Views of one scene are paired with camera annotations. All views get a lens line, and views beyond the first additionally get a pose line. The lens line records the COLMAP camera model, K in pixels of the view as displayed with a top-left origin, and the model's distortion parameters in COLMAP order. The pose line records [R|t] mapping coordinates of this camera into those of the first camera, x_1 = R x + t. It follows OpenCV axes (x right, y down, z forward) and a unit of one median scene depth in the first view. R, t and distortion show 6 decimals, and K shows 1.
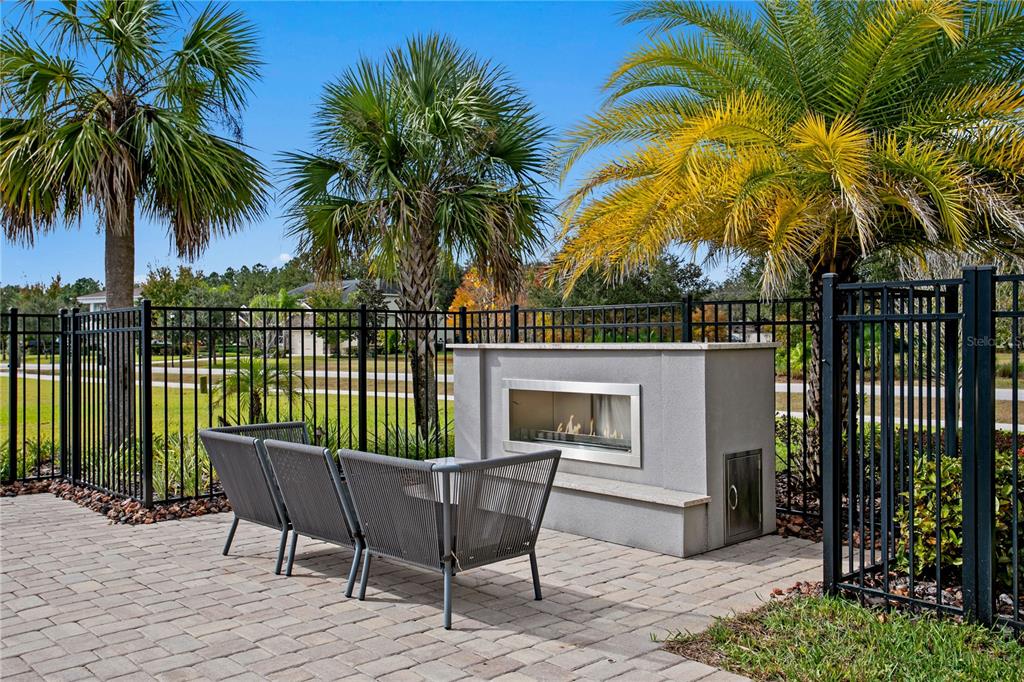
lens RADIAL K [[905.4, 0, 504.6], [0, 905.4, 345.2], [0, 0, 1]] dist [-0.004306, -0.003933]
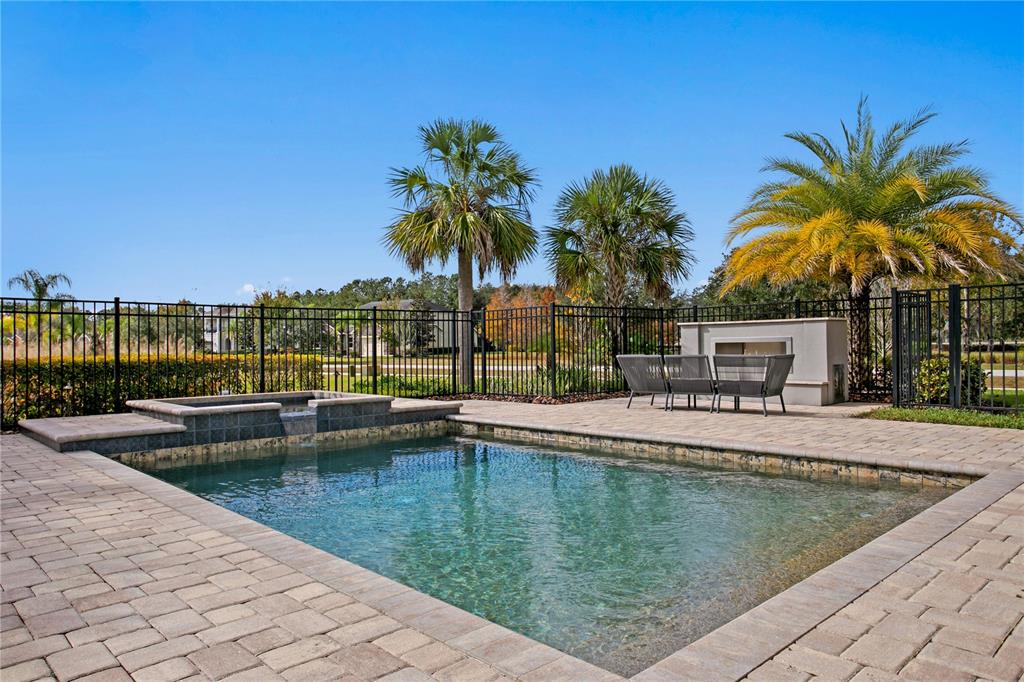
lens RADIAL K [[705.1, 0, 516.0], [0, 705.1, 340.0], [0, 0, 1]] dist [-0.005096, -0.004521]
pose [[0.999137, -0.010816, 0.040094, -0.523046], [0.011404, 0.999830, -0.014479, 0.059225], [-0.039931, 0.014924, 0.999091, -0.637816]]
